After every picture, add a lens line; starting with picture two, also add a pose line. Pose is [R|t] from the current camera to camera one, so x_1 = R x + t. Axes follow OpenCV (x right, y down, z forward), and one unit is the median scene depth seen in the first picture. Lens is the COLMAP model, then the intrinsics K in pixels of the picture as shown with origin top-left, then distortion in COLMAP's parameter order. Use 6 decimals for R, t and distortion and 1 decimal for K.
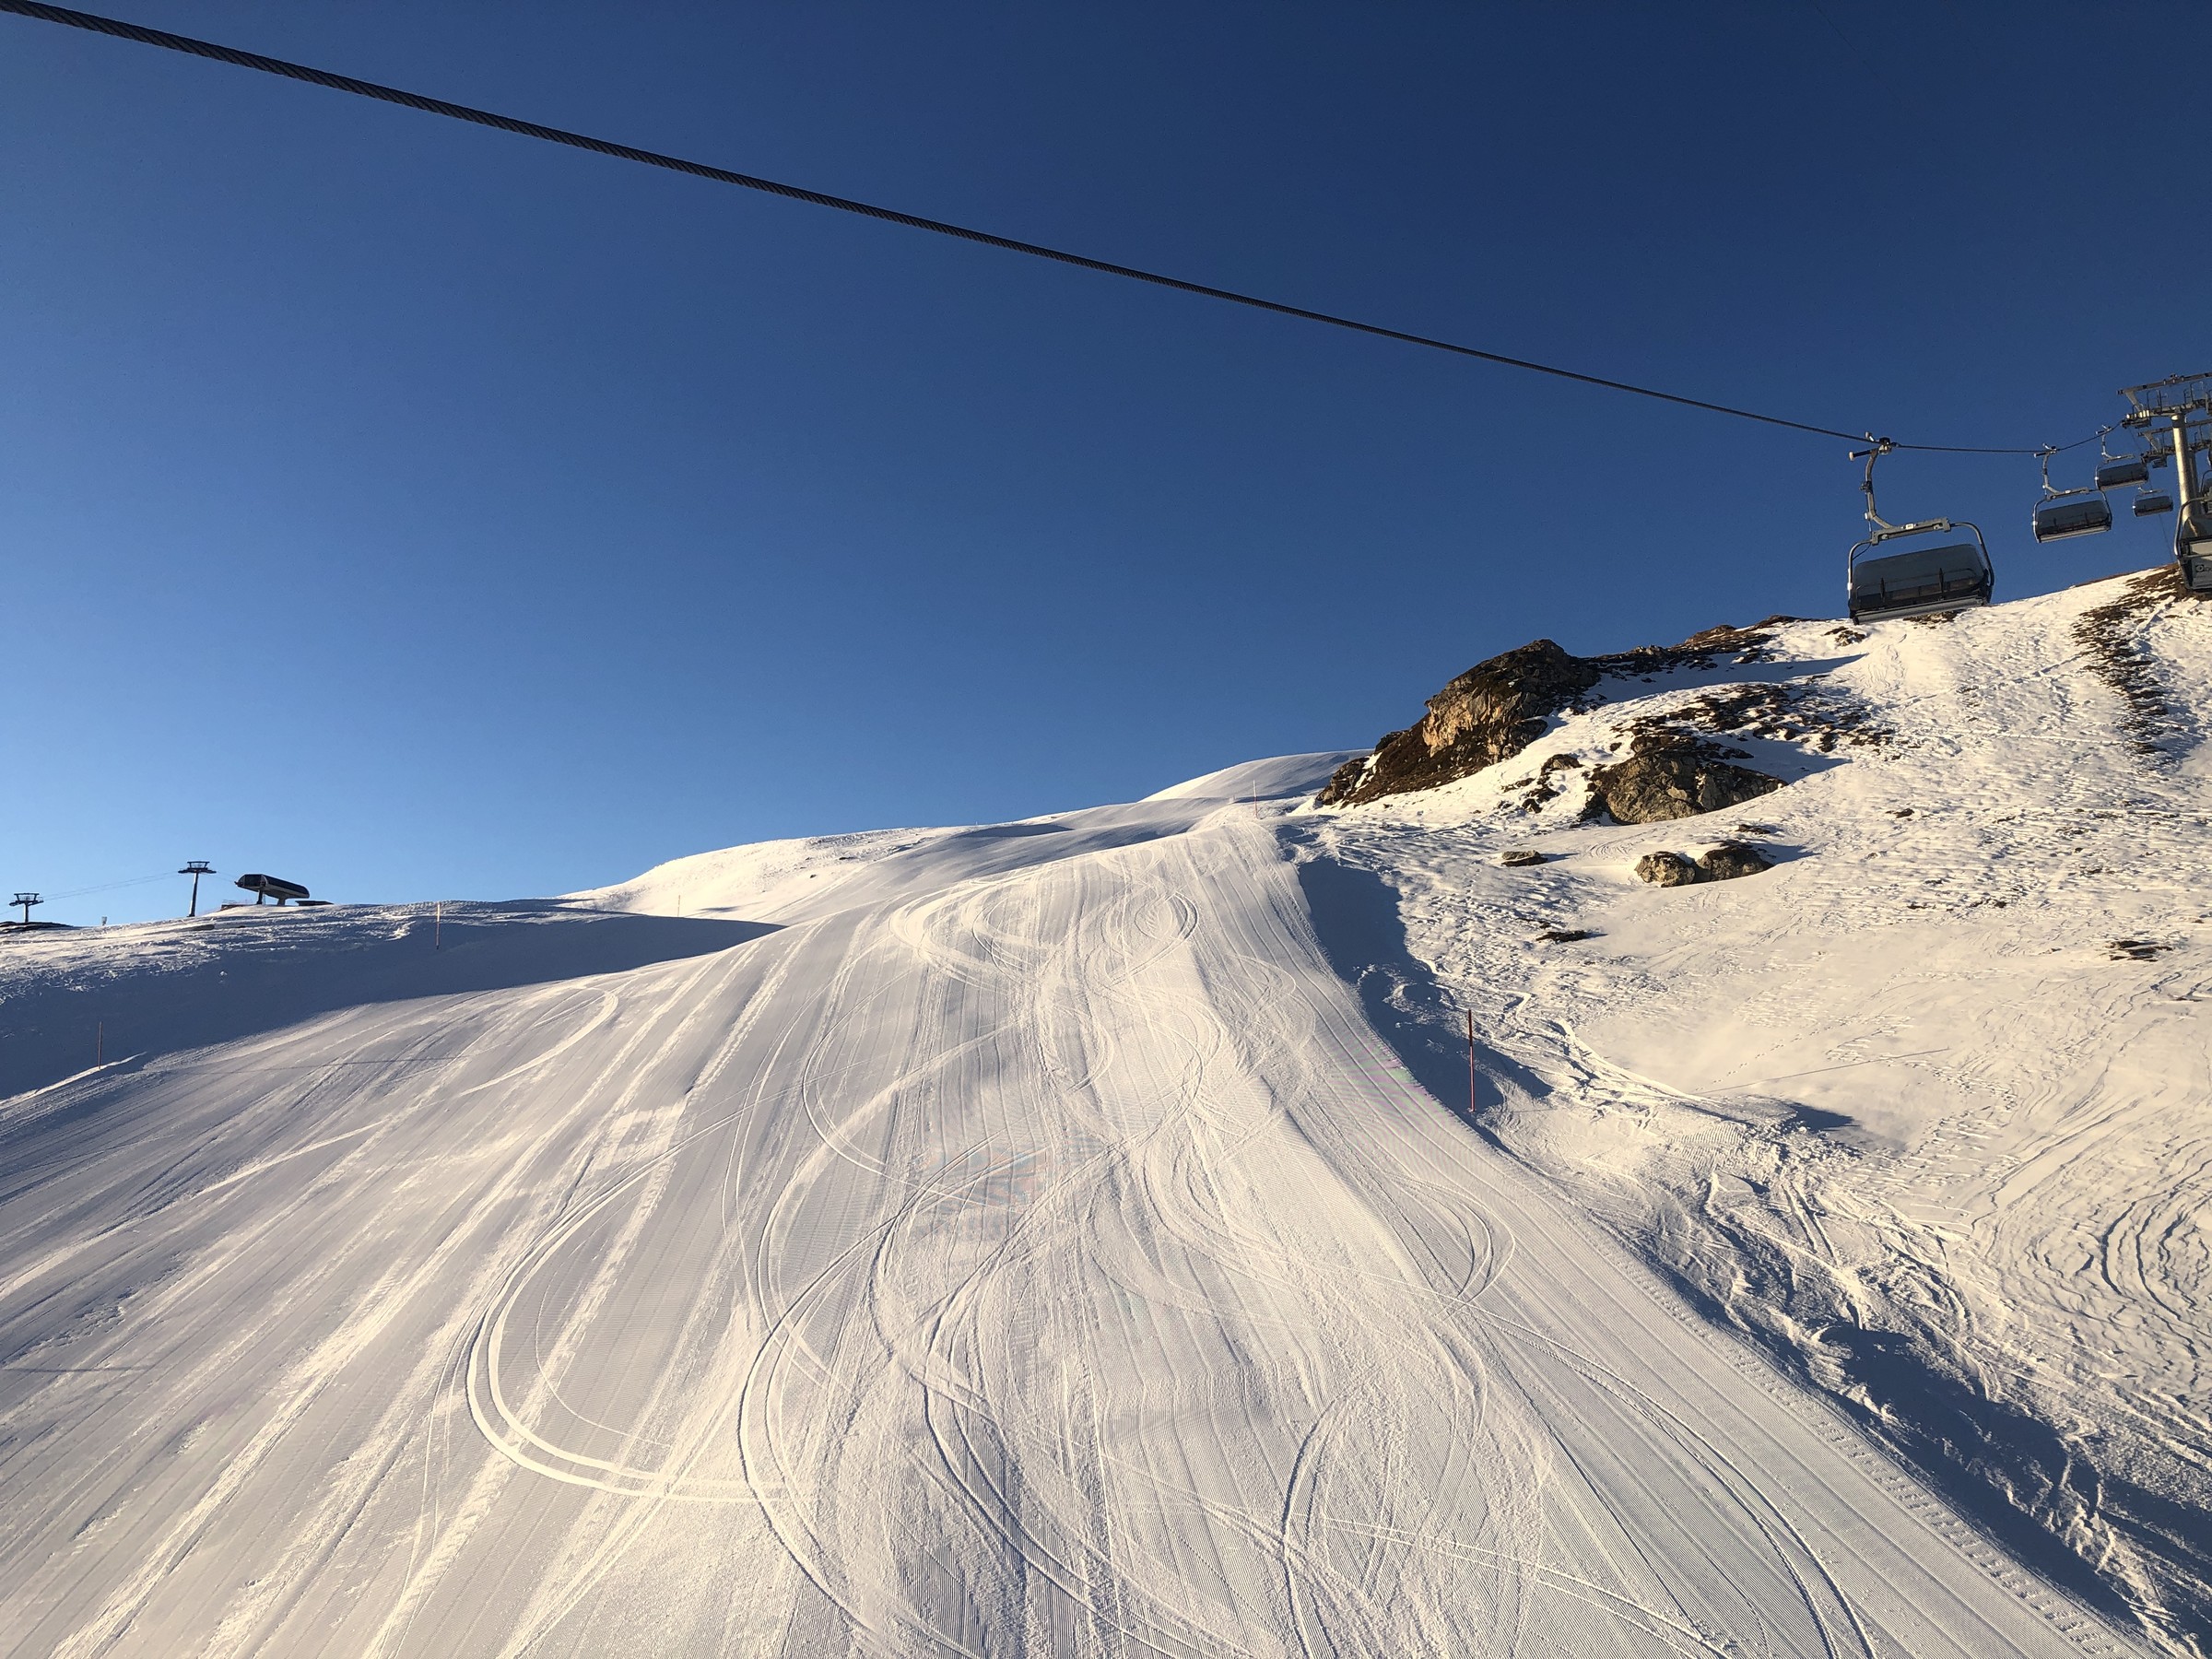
lens RADIAL K [[1822.1, 0, 1110.3], [0, 1822.1, 828.8], [0, 0, 1]] dist [0.015791, 0.015199]
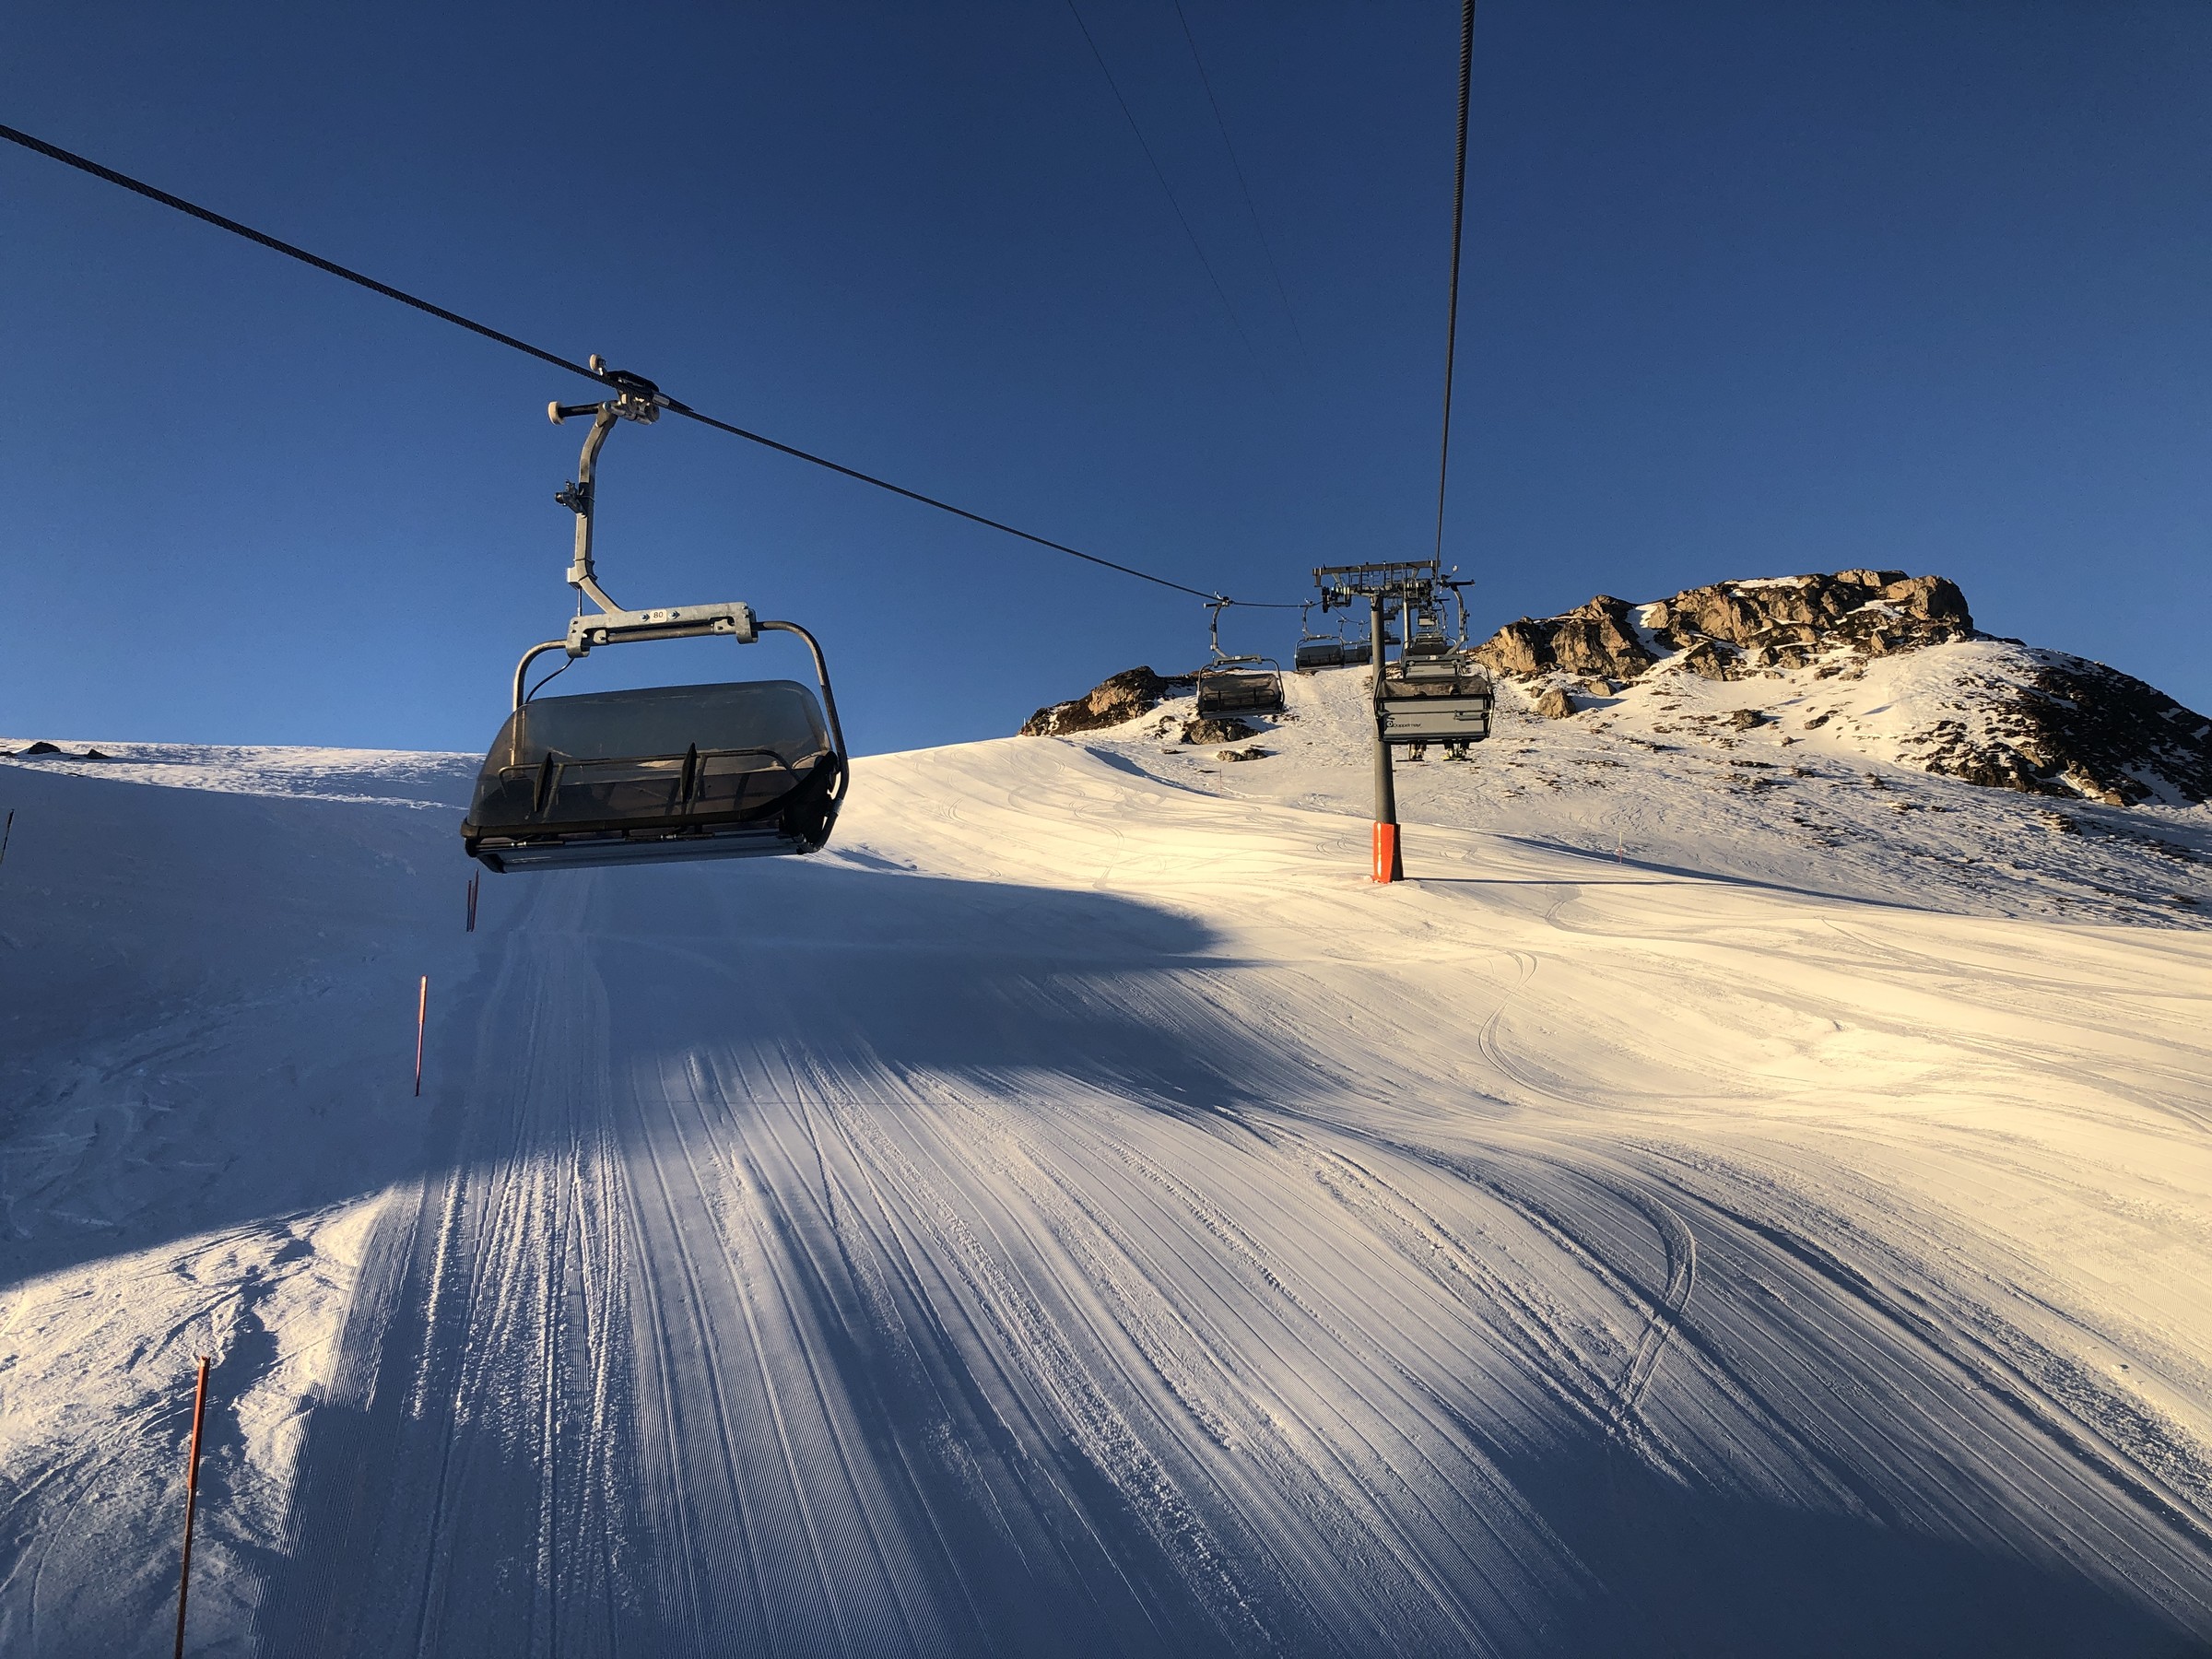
lens RADIAL K [[1822.1, 0, 1103.7], [0, 1822.1, 828.8], [0, 0, 1]] dist [0.015791, 0.015199]
pose [[0.923654, 0.065243, 0.377633, -0.693902], [-0.059554, 0.997867, -0.026736, 0.169562], [-0.378572, 0.002205, 0.925569, -1.113071]]
